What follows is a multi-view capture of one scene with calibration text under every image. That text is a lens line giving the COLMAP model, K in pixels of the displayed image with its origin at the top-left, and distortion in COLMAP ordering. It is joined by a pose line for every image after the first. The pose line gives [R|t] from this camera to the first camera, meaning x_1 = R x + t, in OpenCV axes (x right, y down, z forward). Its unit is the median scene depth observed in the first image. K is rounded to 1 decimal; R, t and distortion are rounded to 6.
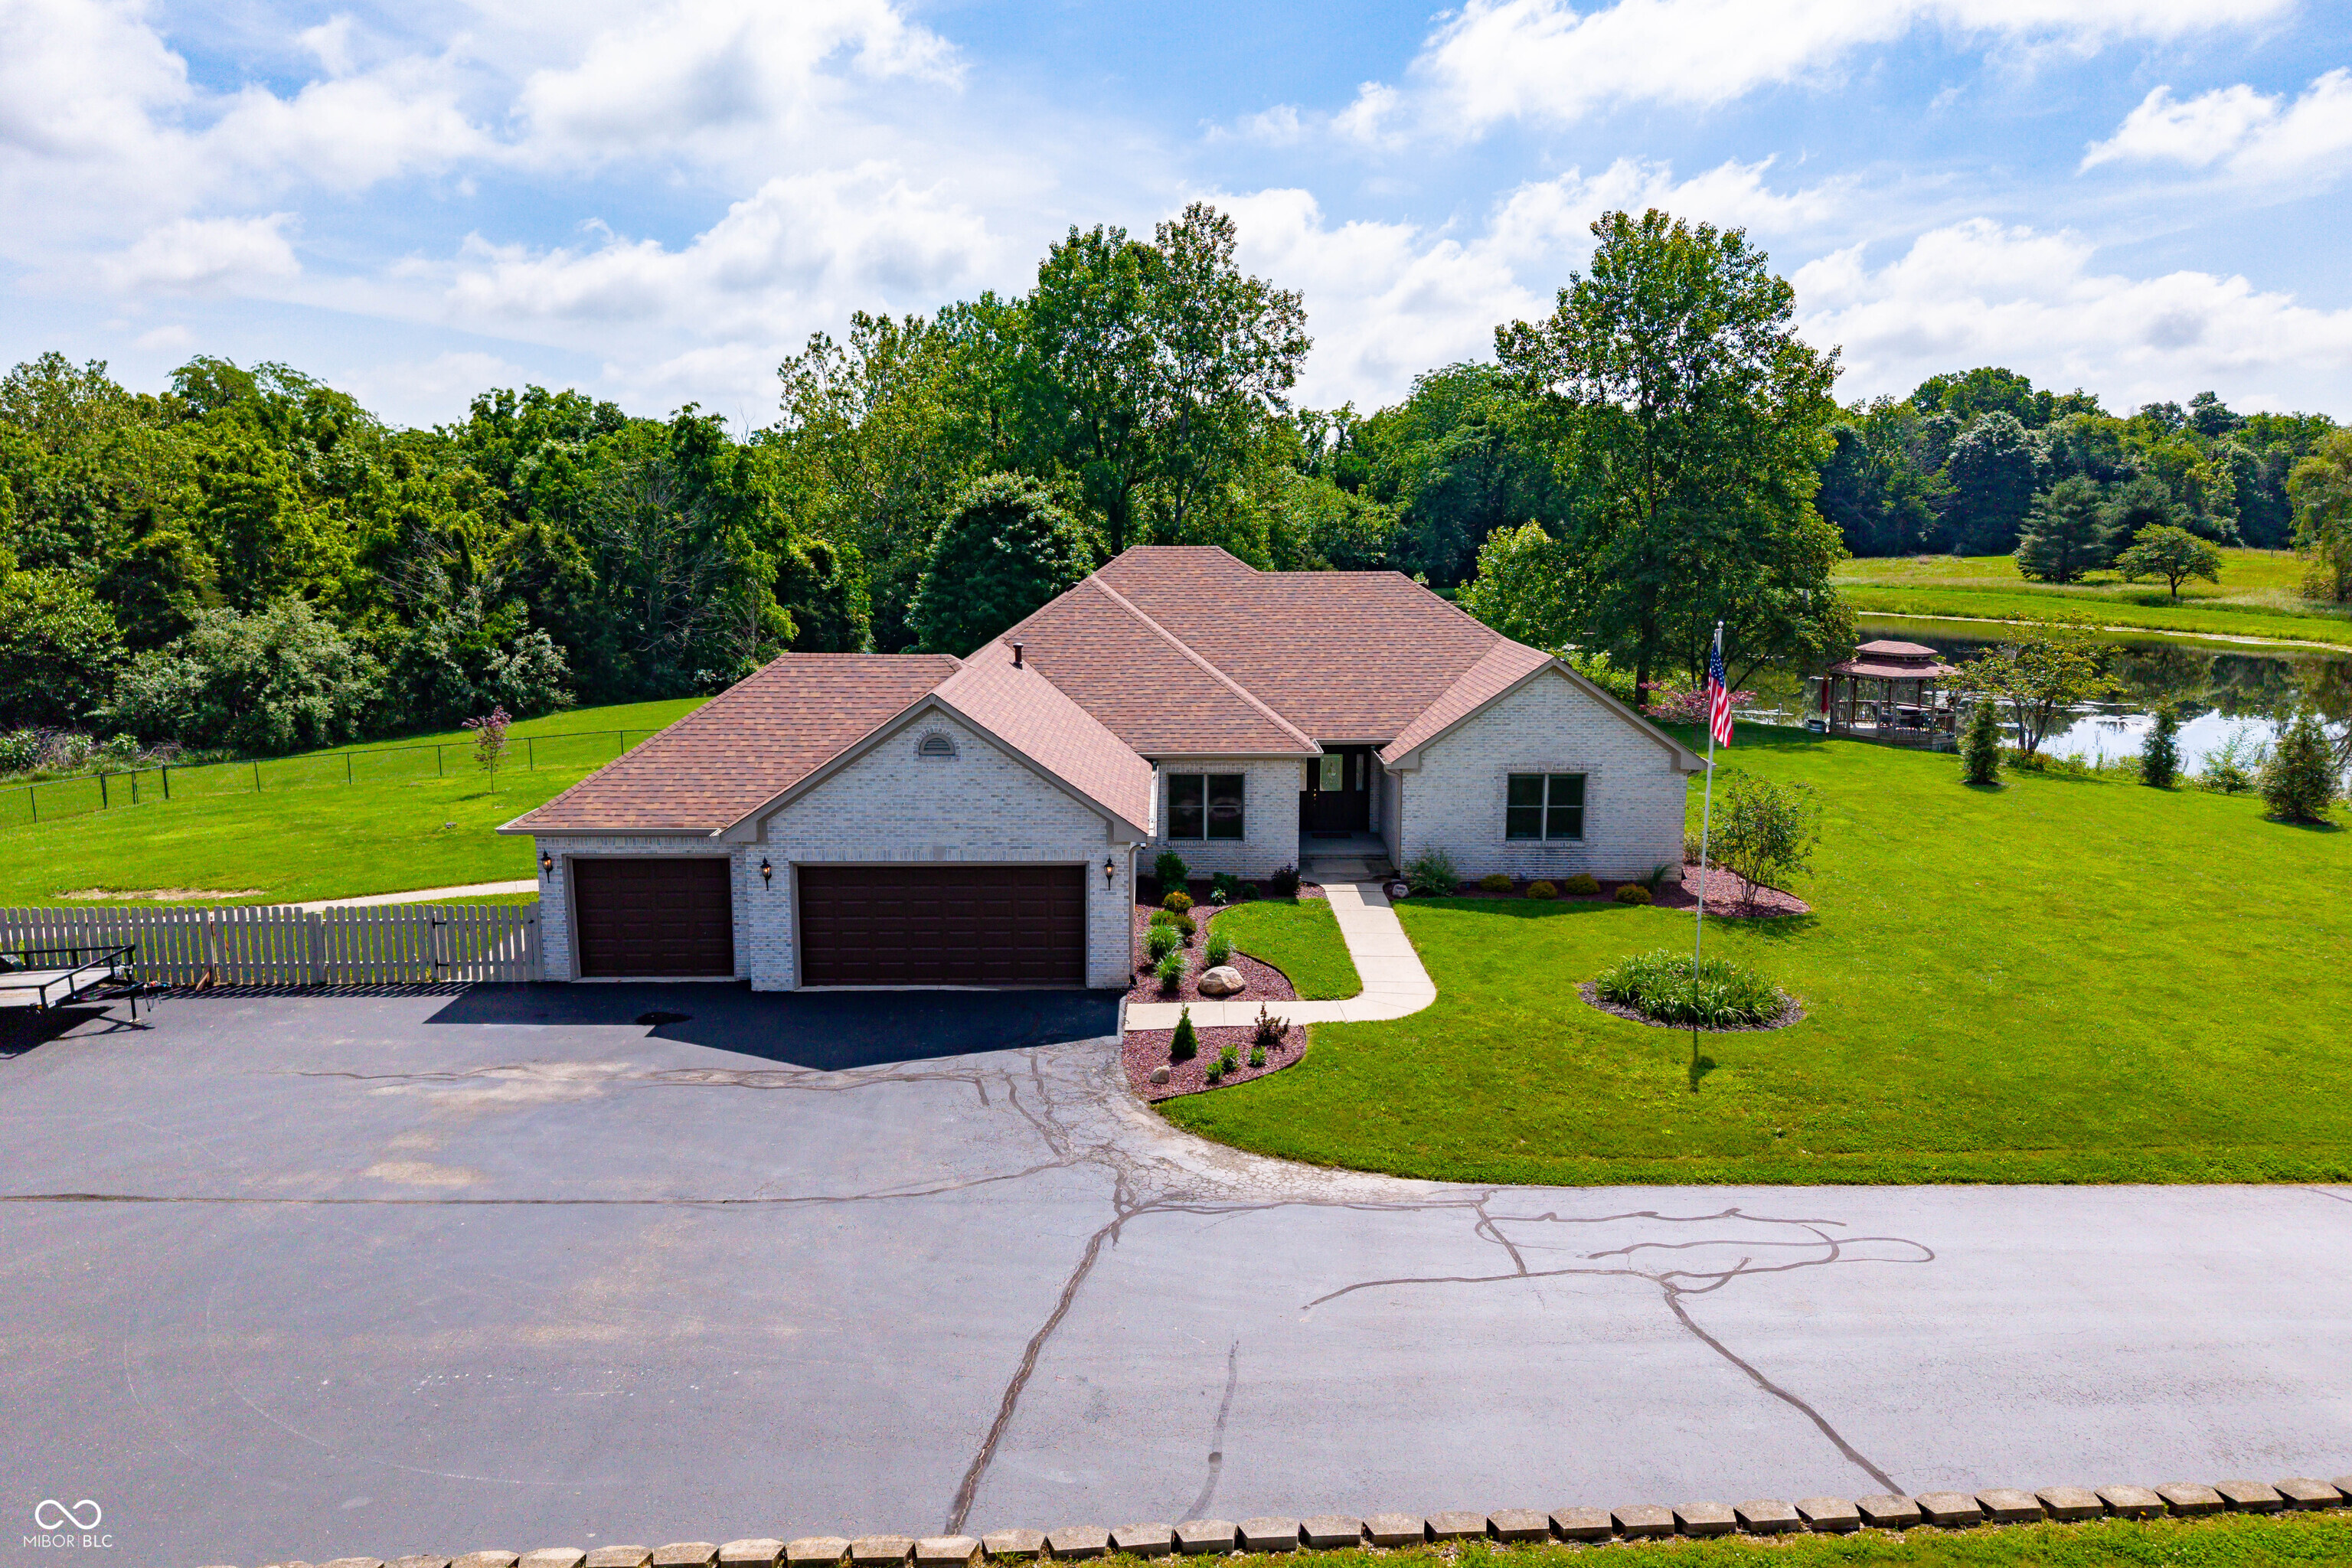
lens RADIAL K [[1574.5, 0, 1176.0], [0, 1574.5, 784.0], [0, 0, 1]] dist [0.044966, -0.057657]
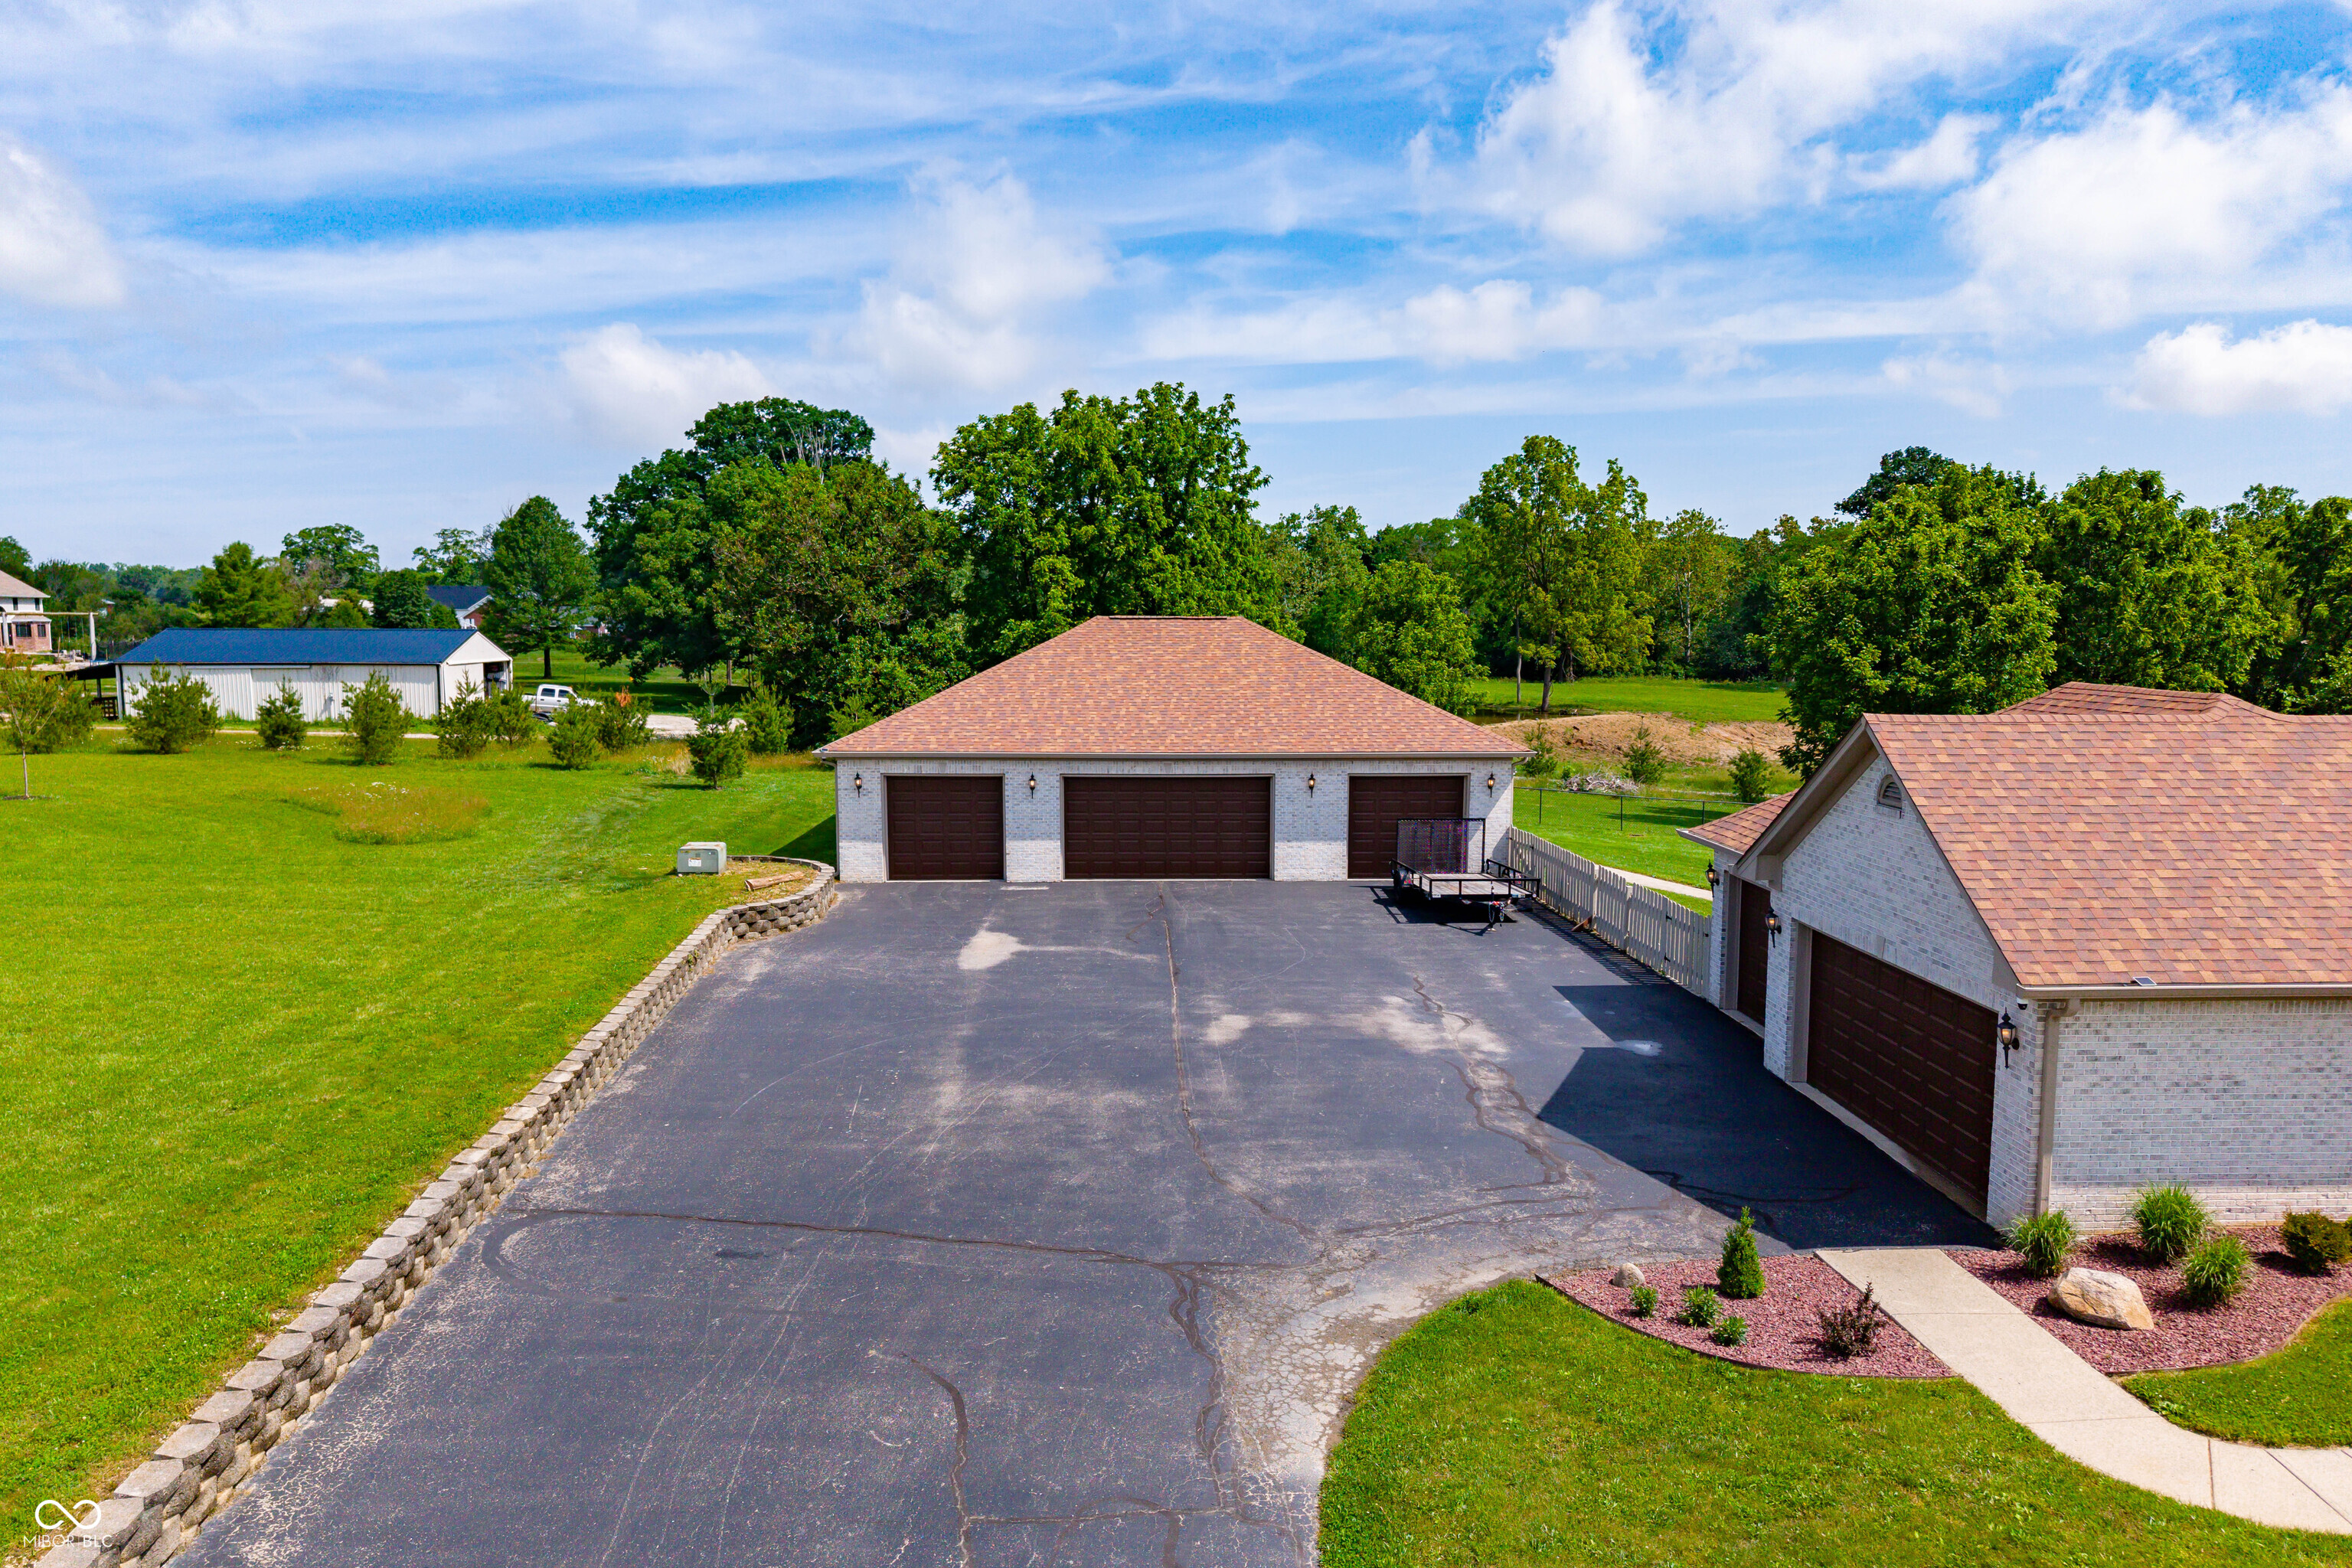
lens RADIAL K [[1573.4, 0, 1176.0], [0, 1573.4, 784.0], [0, 0, 1]] dist [0.049677, -0.048173]
pose [[0.030689, 0.106994, -0.993786, 0.416844], [-0.178290, 0.978895, 0.099885, -0.032544], [0.983499, 0.174117, 0.049117, 0.500203]]
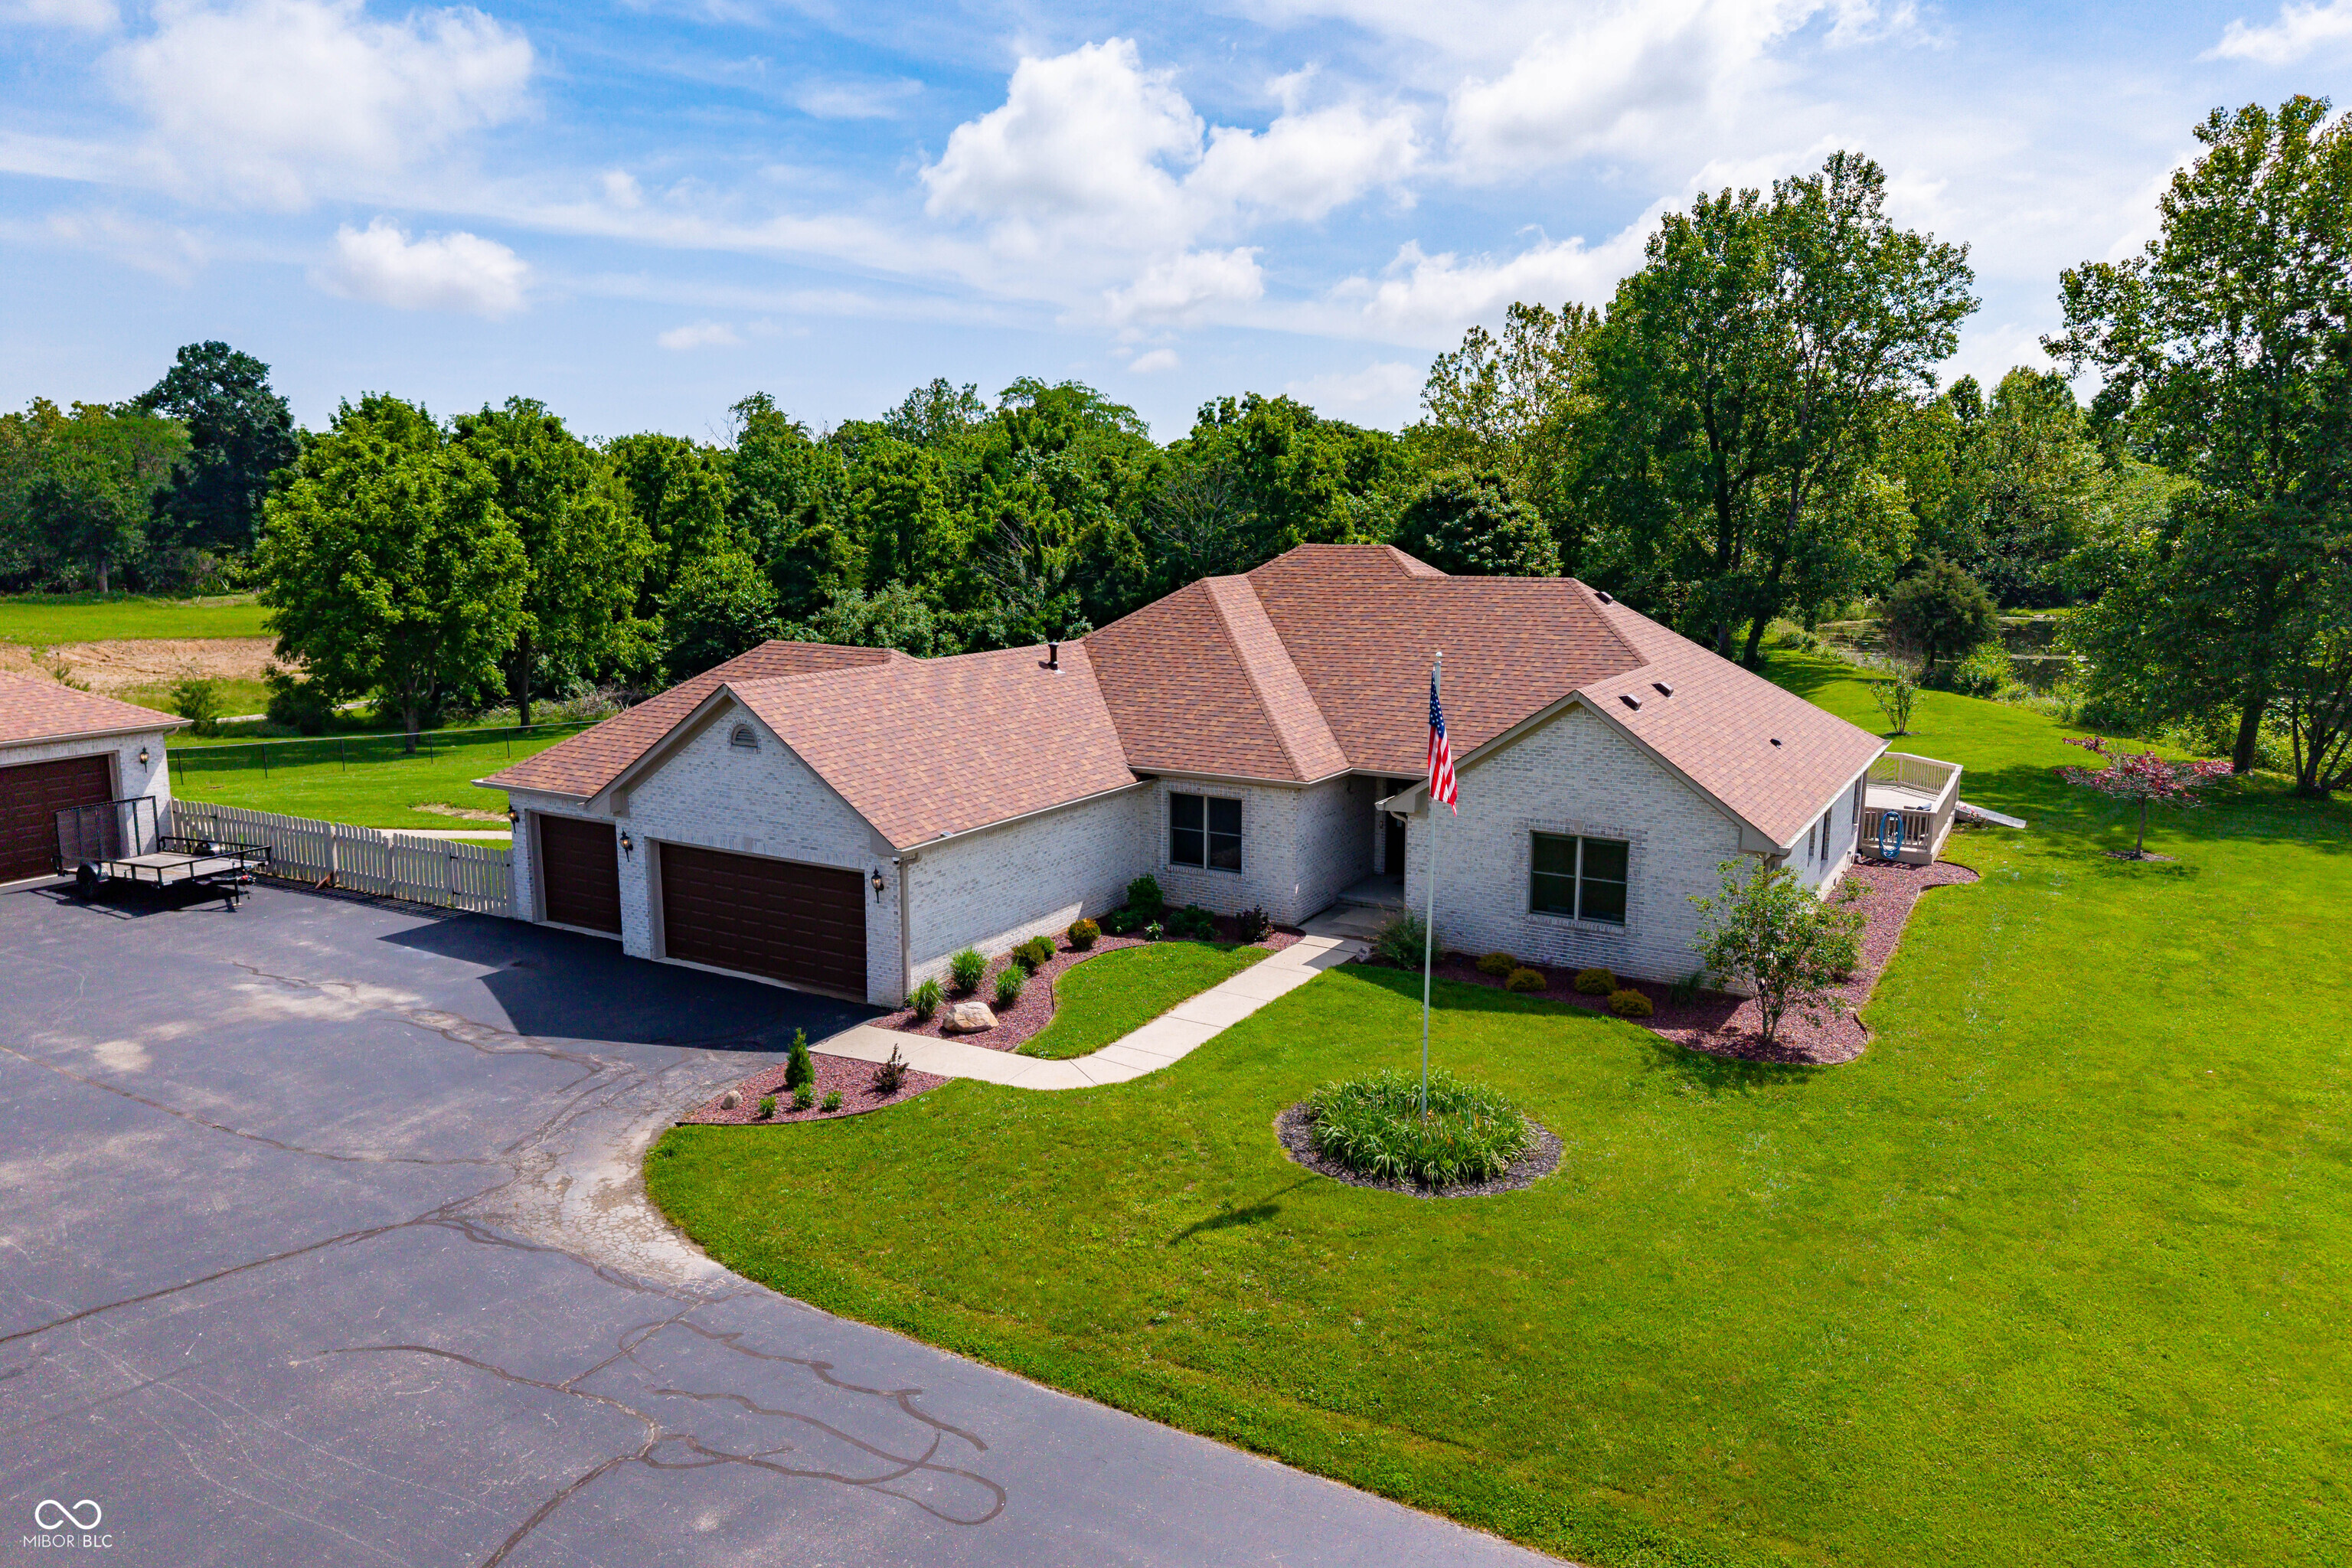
lens RADIAL K [[1574.5, 0, 1176.0], [0, 1574.5, 784.0], [0, 0, 1]] dist [0.044966, -0.057657]
pose [[0.860000, 0.090495, -0.502207, 0.454638], [-0.090134, 0.995614, 0.025054, -0.034076], [0.502271, 0.023719, 0.864385, 0.208116]]
